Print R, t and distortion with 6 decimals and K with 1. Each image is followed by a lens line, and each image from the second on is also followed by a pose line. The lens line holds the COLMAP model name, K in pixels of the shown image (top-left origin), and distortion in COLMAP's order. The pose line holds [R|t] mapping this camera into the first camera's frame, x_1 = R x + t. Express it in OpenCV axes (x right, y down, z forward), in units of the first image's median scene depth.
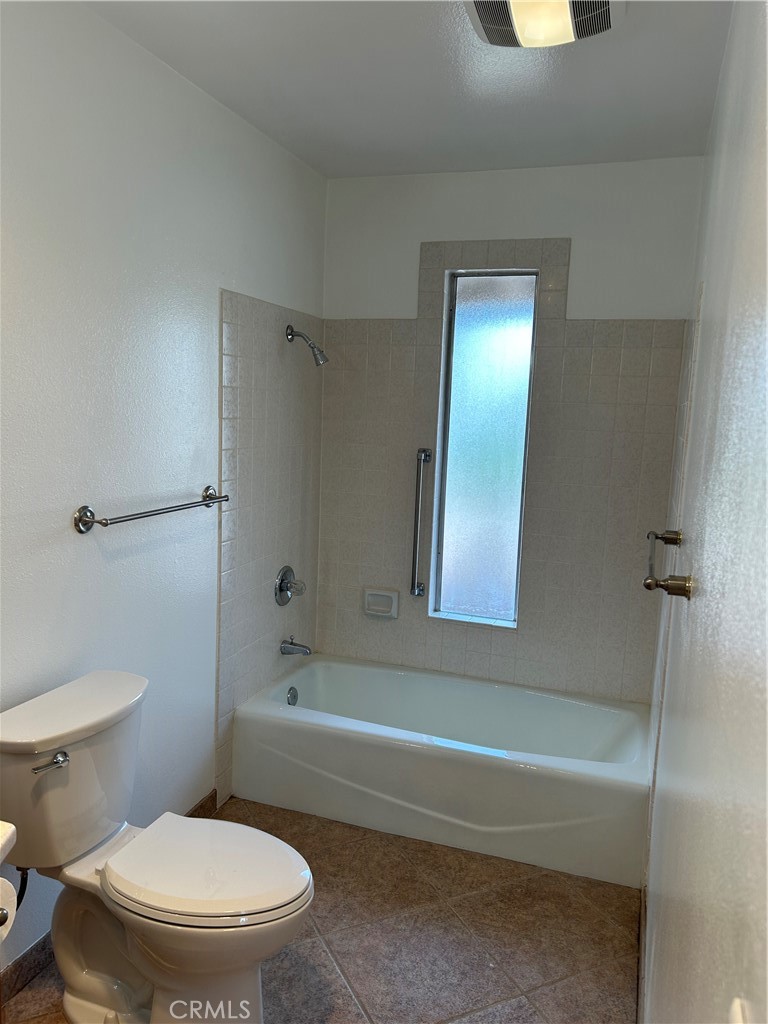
lens RADIAL K [[775.0, 0, 384.0], [0, 775.0, 512.0], [0, 0, 1]] dist [0.101177, -0.130290]
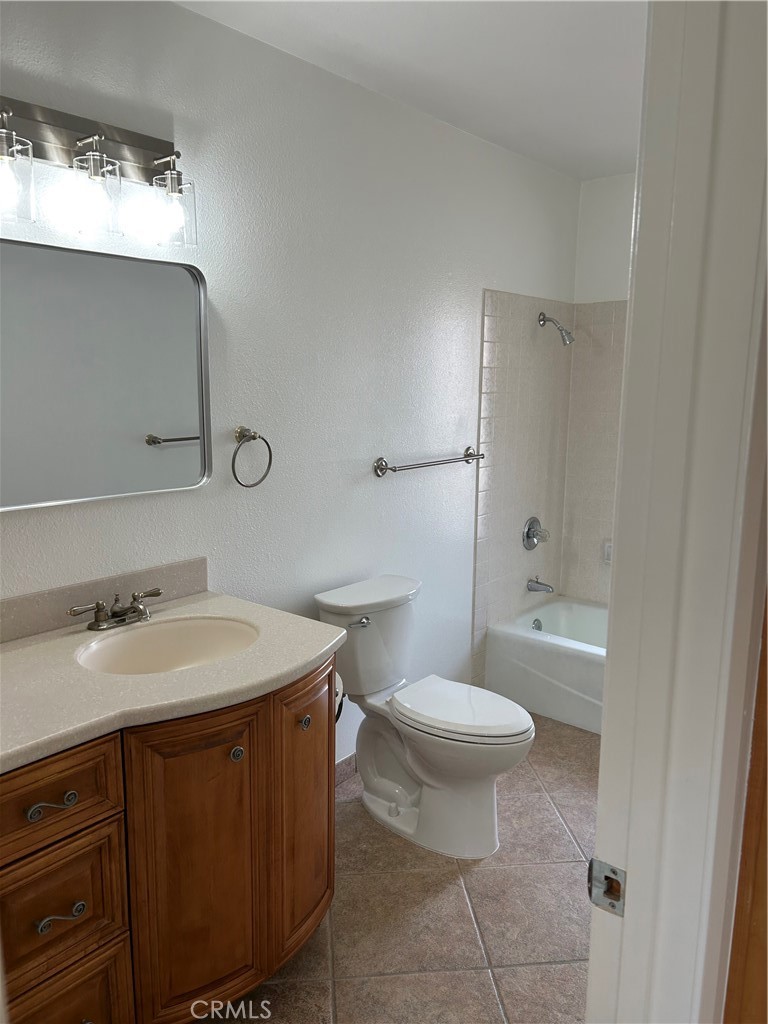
lens RADIAL K [[775.0, 0, 384.0], [0, 775.0, 512.0], [0, 0, 1]] dist [0.101177, -0.130290]
pose [[0.940447, 0.029256, -0.338680, 0.073589], [-0.019614, 0.999300, 0.031857, 0.034153], [0.339375, -0.023317, 0.940362, -0.233000]]
